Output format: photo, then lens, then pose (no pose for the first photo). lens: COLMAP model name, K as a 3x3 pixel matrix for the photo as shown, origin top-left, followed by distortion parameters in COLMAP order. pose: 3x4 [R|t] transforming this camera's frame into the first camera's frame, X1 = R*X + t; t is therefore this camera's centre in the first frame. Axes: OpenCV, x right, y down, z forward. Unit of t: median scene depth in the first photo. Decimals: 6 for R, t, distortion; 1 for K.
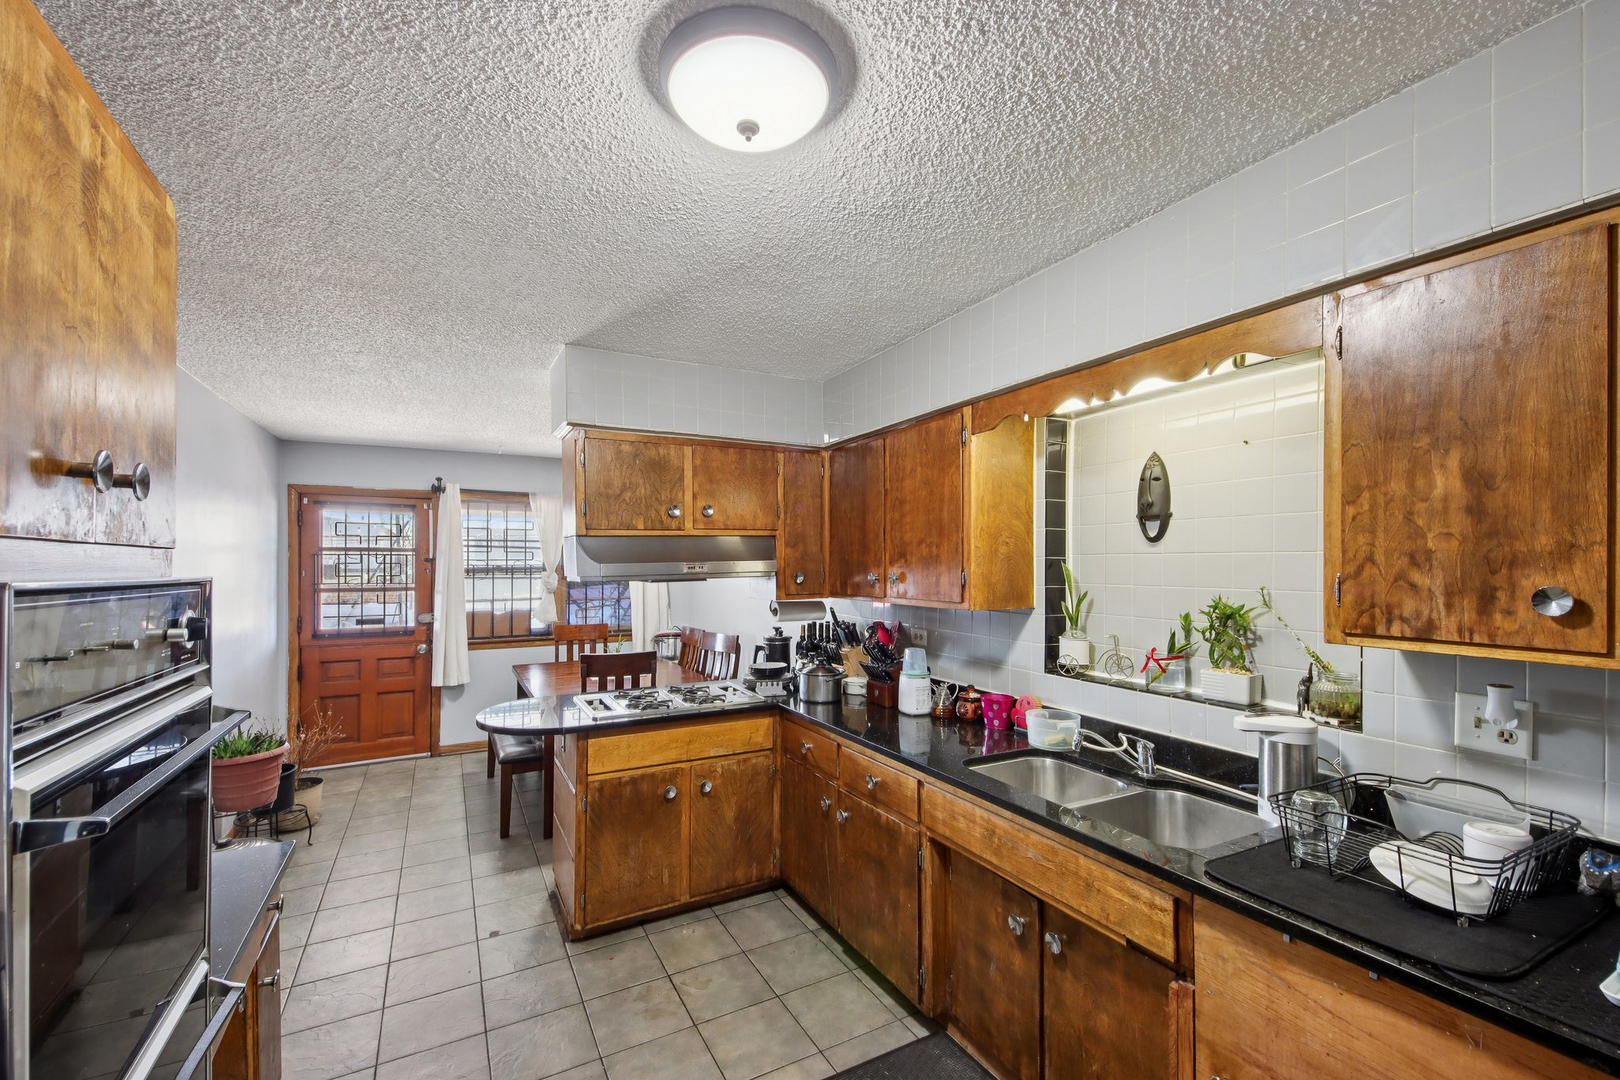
lens RADIAL K [[654.1, 0, 810.0], [0, 654.1, 540.0], [0, 0, 1]] dist [0.000329, 0.000010]
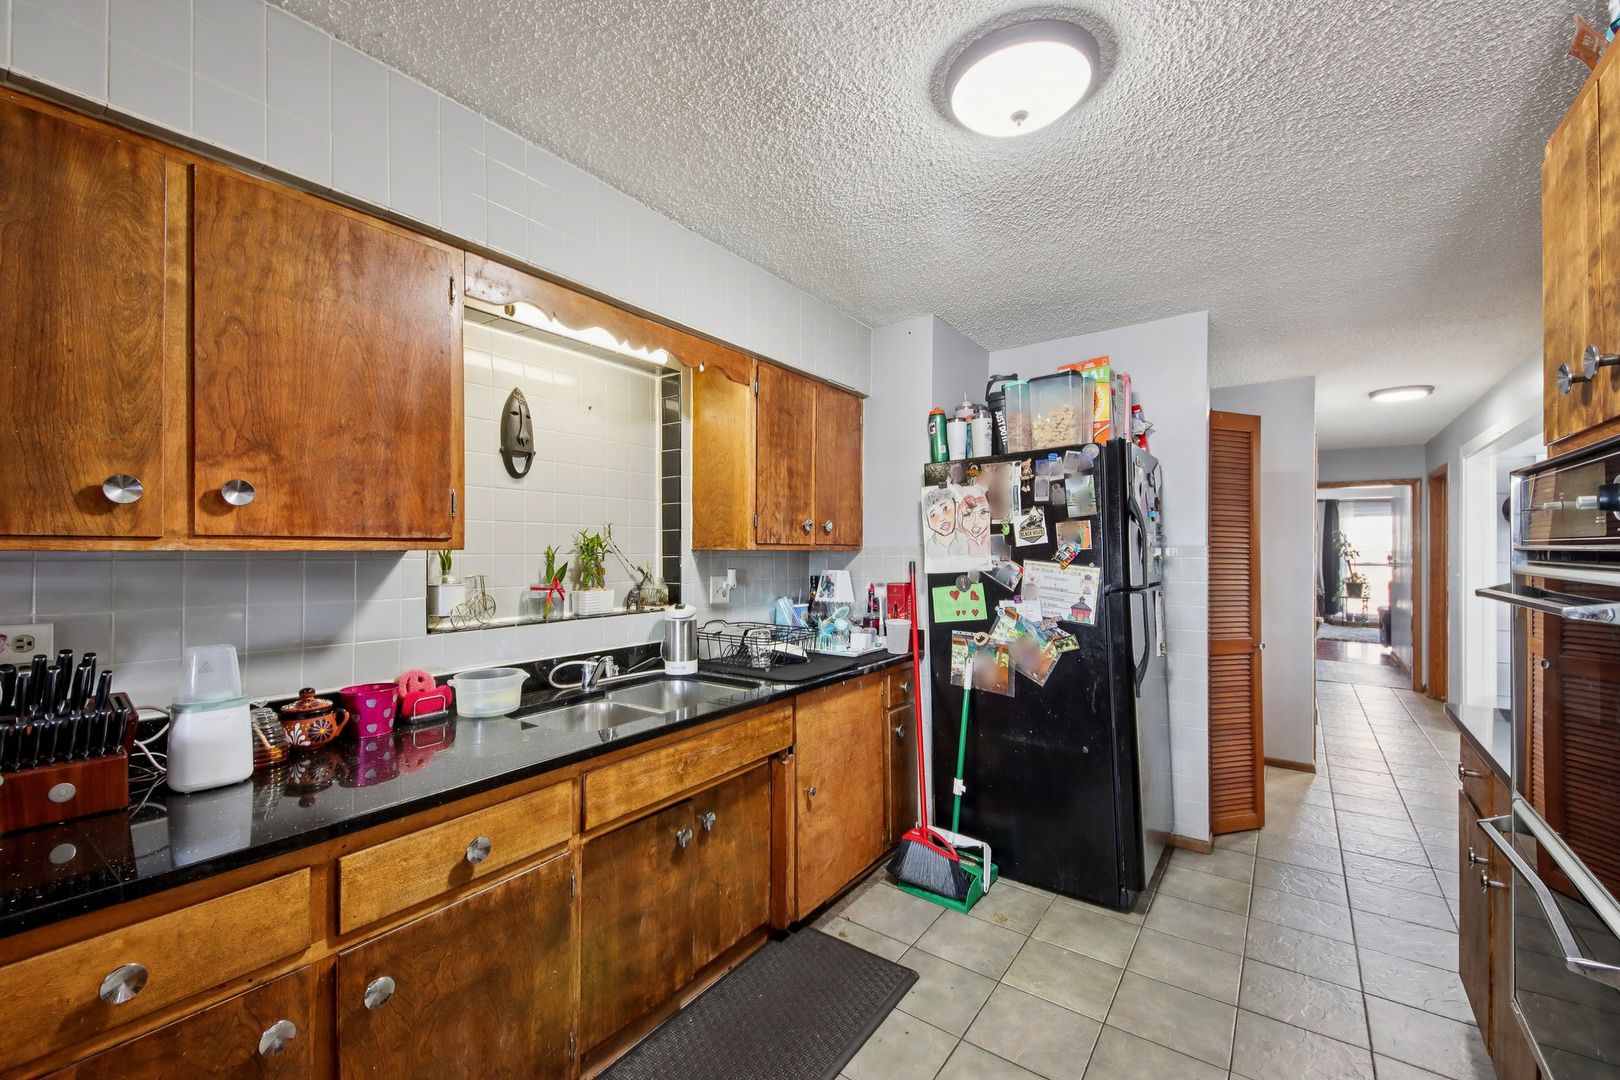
lens RADIAL K [[654.1, 0, 810.0], [0, 654.1, 540.0], [0, 0, 1]] dist [0.000329, 0.000010]
pose [[-0.423304, 0.007087, 0.905960, -0.576114], [-0.032996, 0.999185, -0.023234, 0.109734], [-0.905387, -0.039728, -0.422725, 1.037356]]
